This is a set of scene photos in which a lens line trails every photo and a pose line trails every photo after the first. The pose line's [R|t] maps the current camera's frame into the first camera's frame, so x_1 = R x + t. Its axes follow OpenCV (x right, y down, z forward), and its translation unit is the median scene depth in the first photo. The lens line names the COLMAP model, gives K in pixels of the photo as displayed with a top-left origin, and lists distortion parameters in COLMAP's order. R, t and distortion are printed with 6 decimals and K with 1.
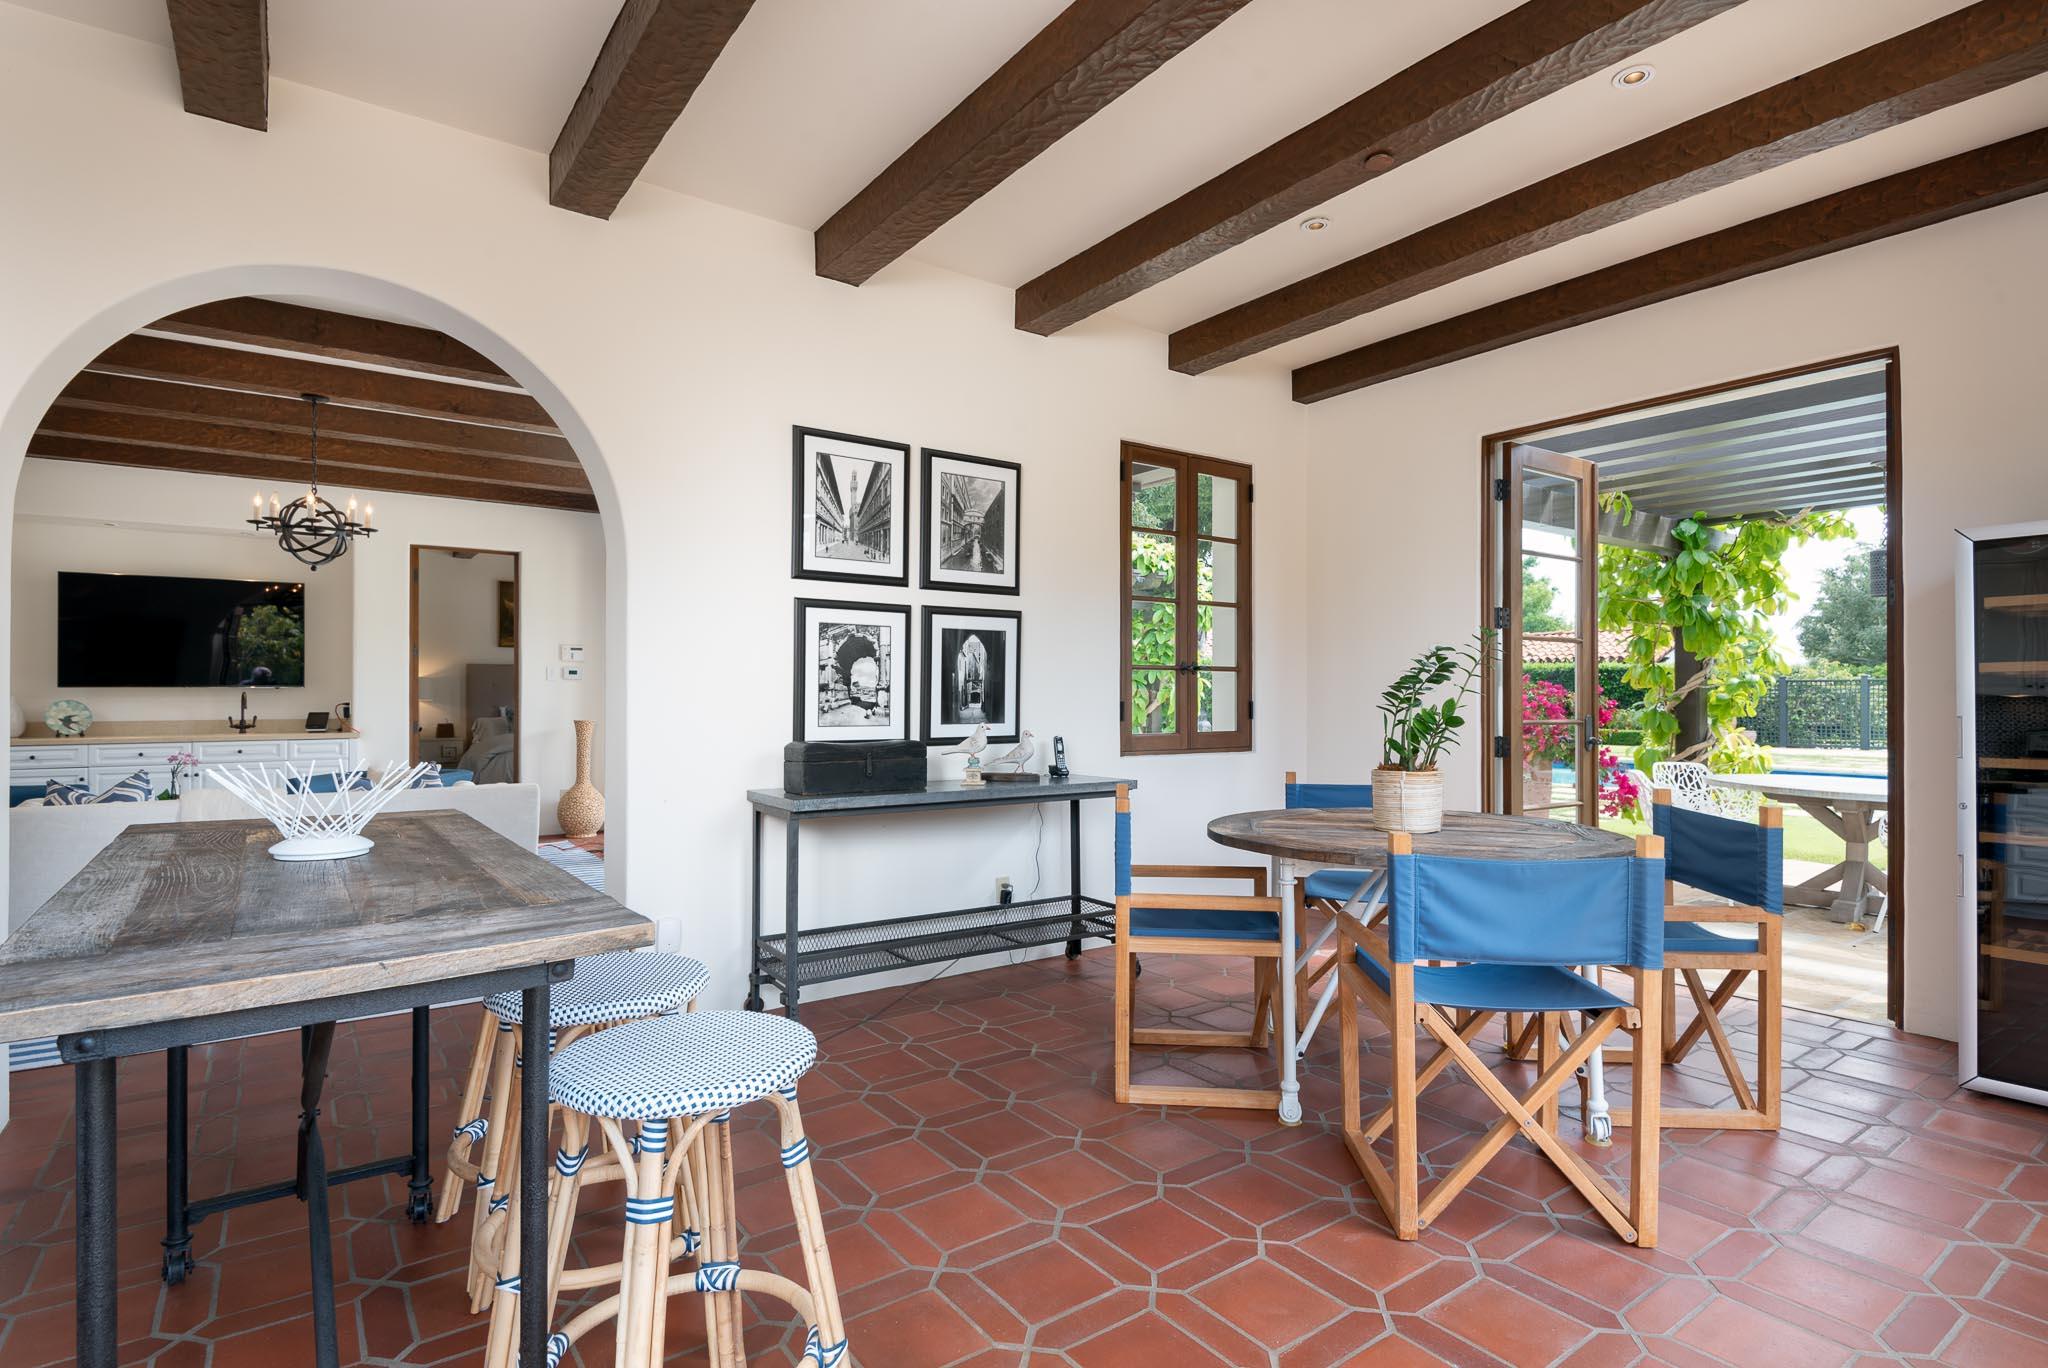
lens RADIAL K [[1035.0, 0, 1030.4], [0, 1035.0, 690.4], [0, 0, 1]] dist [-0.000406, -0.000100]
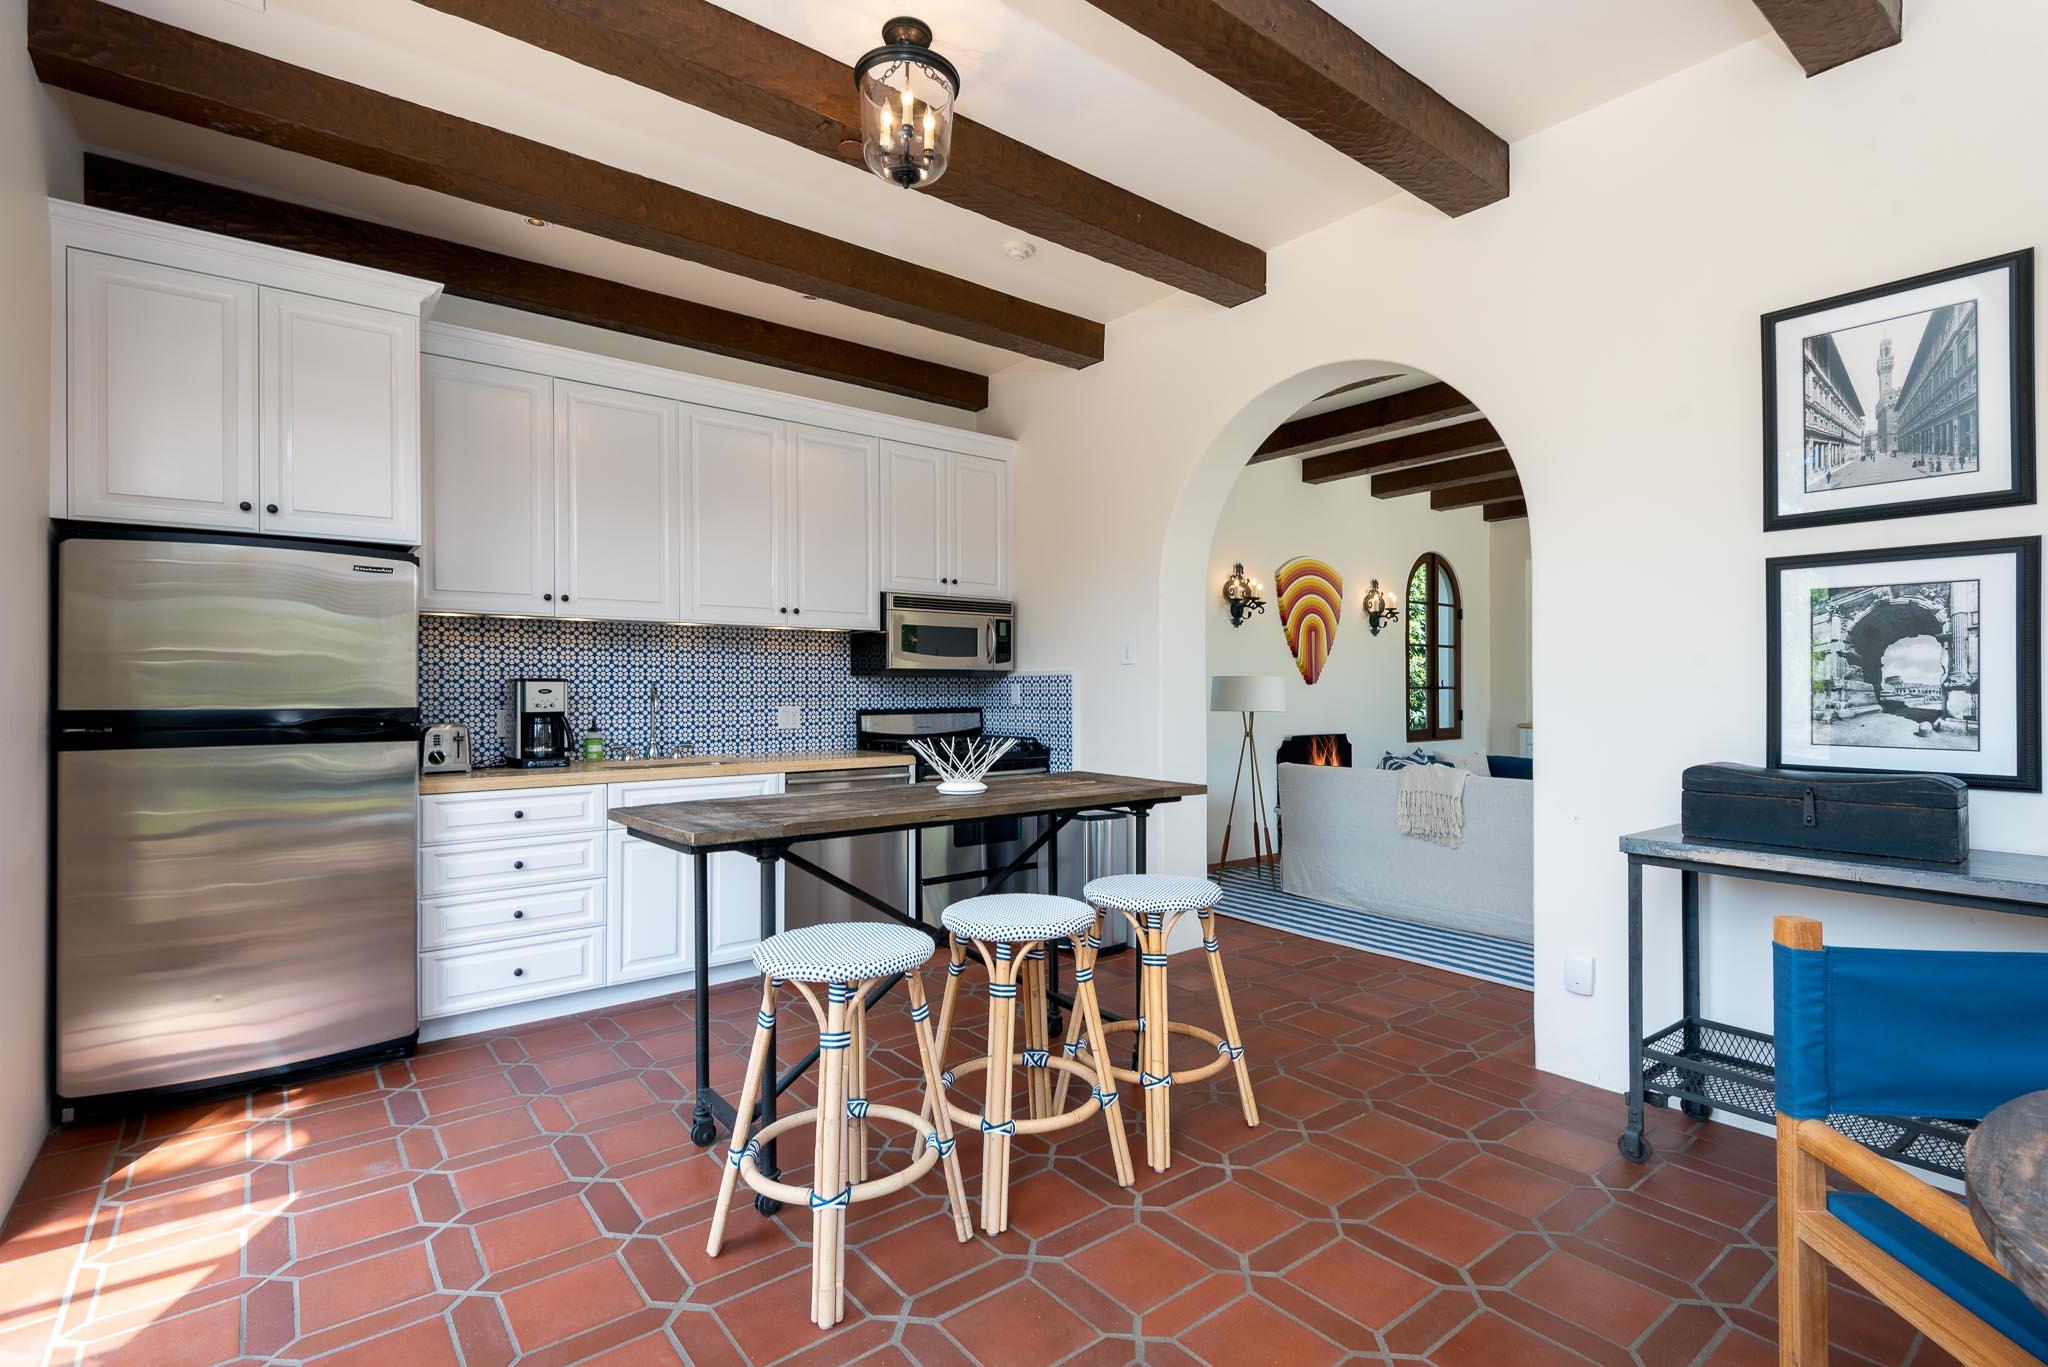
lens RADIAL K [[944.1, 0, 1026.4], [0, 944.1, 681.8], [0, 0, 1]] dist [0.002224, 0.000152]
pose [[0.033292, -0.001385, -0.999445, 0.389230], [0.006912, 0.999975, -0.001156, -0.008262], [0.999422, -0.006870, 0.033300, 0.463528]]
